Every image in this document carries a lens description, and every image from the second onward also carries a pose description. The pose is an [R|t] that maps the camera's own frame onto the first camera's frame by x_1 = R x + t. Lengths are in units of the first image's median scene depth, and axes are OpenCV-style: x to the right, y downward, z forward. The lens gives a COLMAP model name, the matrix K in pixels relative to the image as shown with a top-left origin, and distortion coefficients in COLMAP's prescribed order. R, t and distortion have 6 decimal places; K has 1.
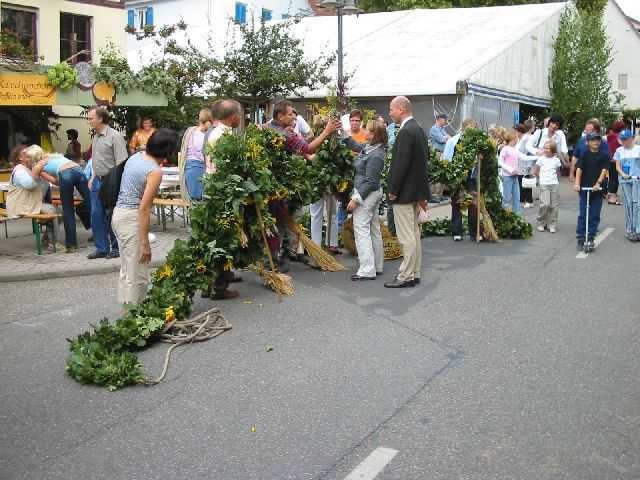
lens RADIAL K [[756.3, 0, 336.8], [0, 756.3, 216.7], [0, 0, 1]] dist [-0.116995, 0.045531]
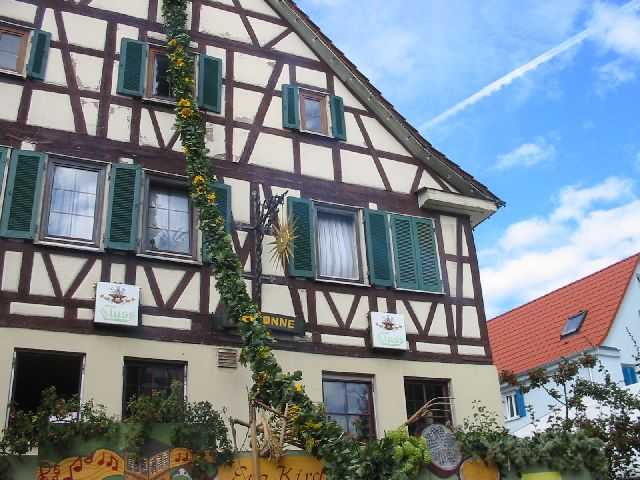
lens RADIAL K [[756.3, 0, 336.8], [0, 756.3, 216.7], [0, 0, 1]] dist [-0.116995, 0.045531]
pose [[0.885833, -0.246948, -0.392832, -0.122141], [0.015704, 0.862083, -0.506524, -0.049465], [0.463739, 0.442527, 0.767539, 0.381759]]
